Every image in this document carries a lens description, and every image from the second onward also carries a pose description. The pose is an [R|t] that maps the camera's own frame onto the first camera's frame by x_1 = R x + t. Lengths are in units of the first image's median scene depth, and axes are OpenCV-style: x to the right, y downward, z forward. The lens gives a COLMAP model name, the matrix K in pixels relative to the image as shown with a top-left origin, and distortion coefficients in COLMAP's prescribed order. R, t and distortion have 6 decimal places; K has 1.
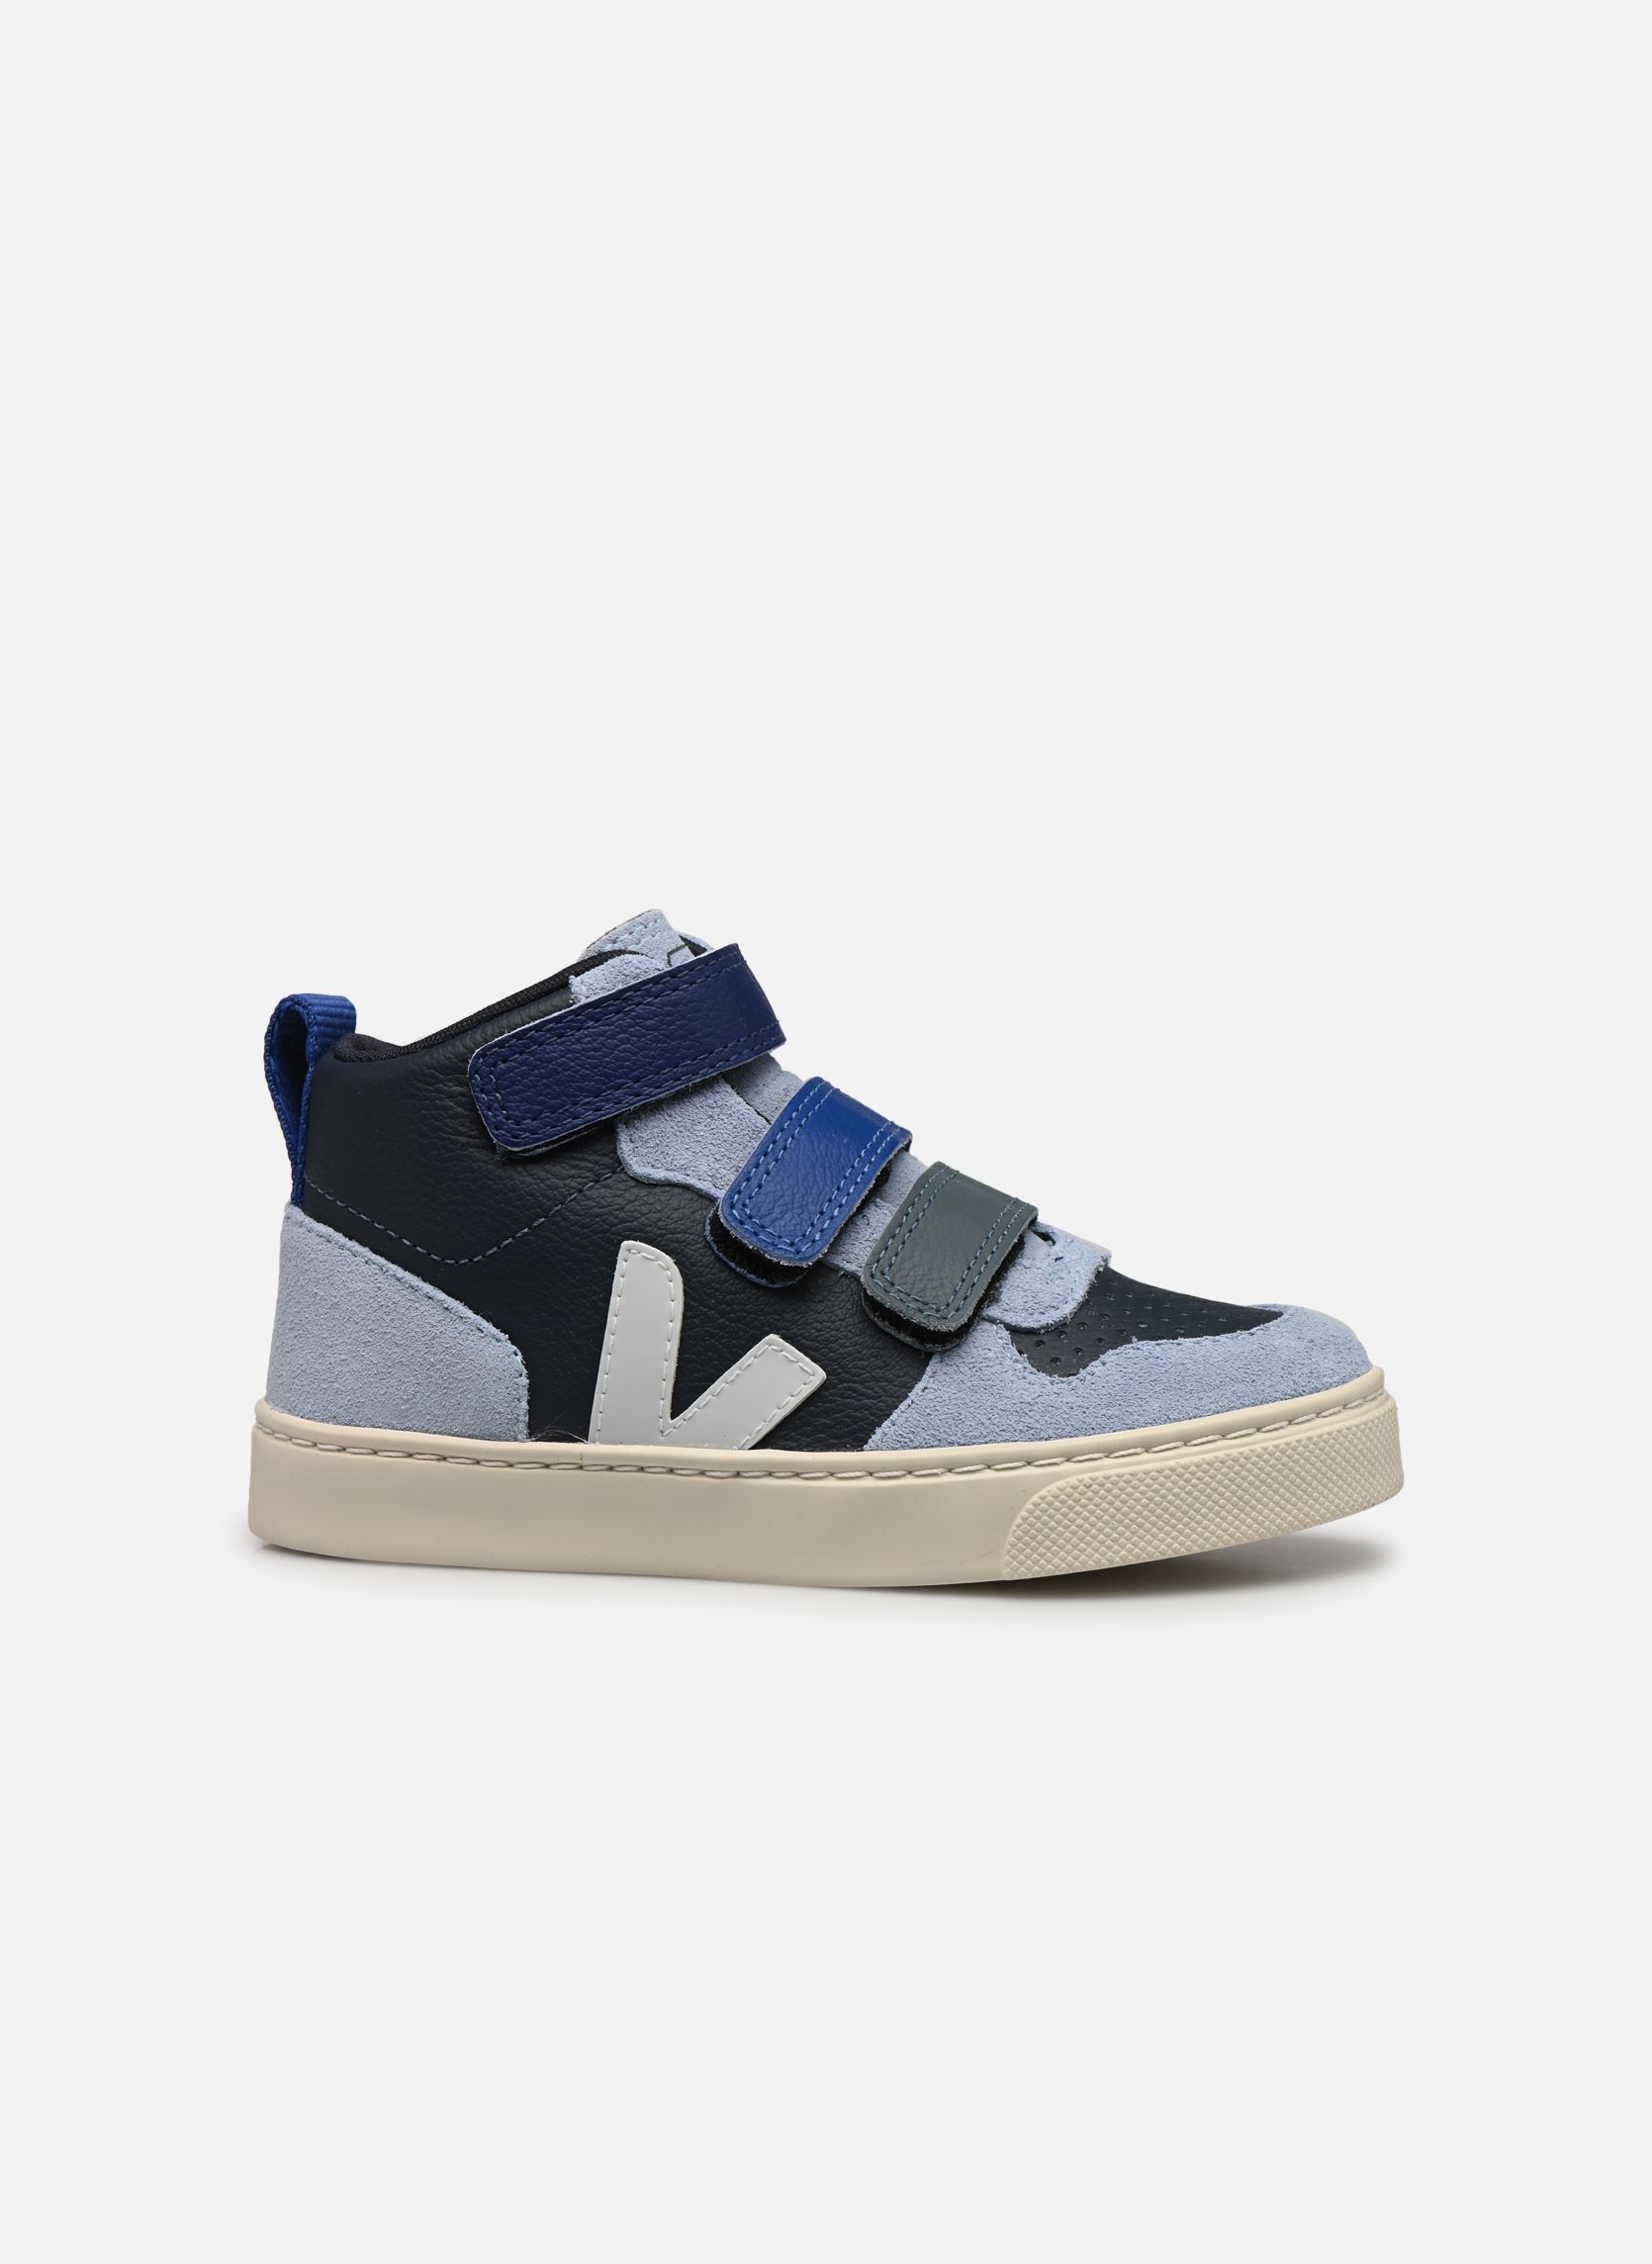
lens RADIAL K [[7167.8, 0, 826.3], [0, 7167.8, 1132.6], [0, 0, 1]] dist [-0.254990, 0.000000]
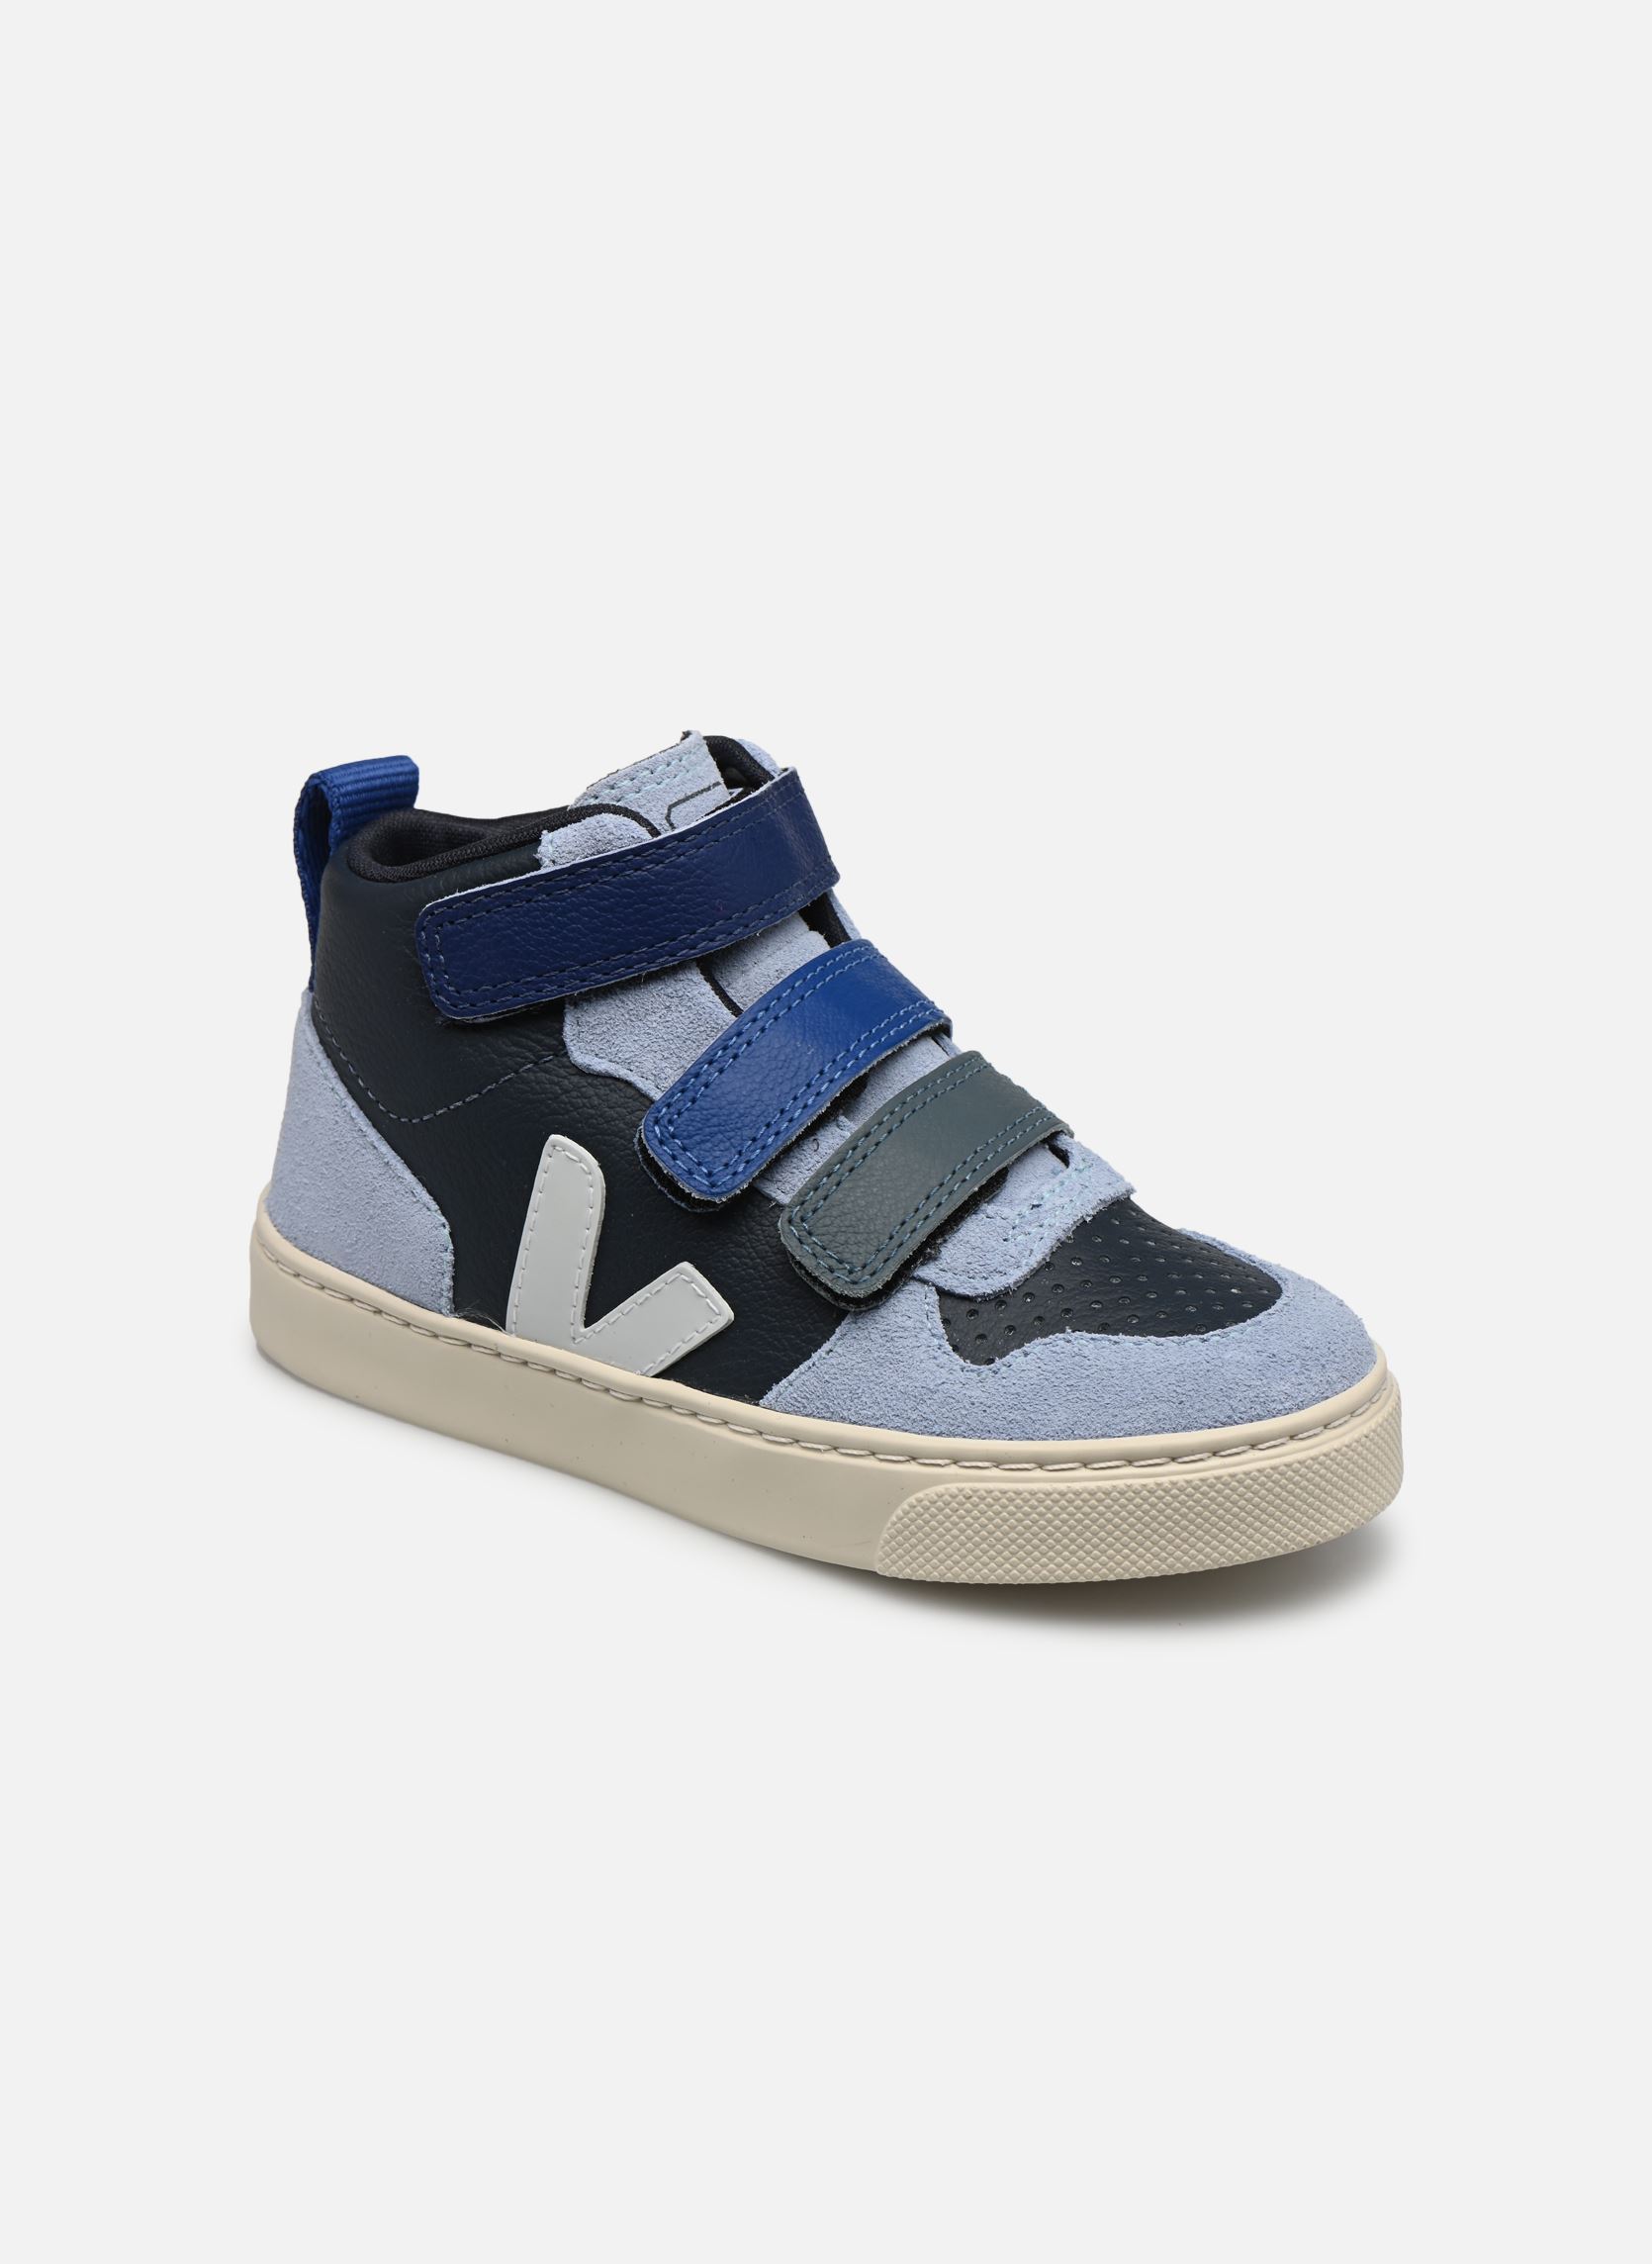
lens RADIAL K [[7167.8, 0, 825.6], [0, 7167.8, 1131.3], [0, 0, 1]] dist [-0.254990, 0.000000]
pose [[0.910956, 0.180271, -0.371026, 0.347041], [-0.056559, 0.945543, 0.320547, -0.283692], [0.408607, -0.271019, 0.871544, 0.206859]]
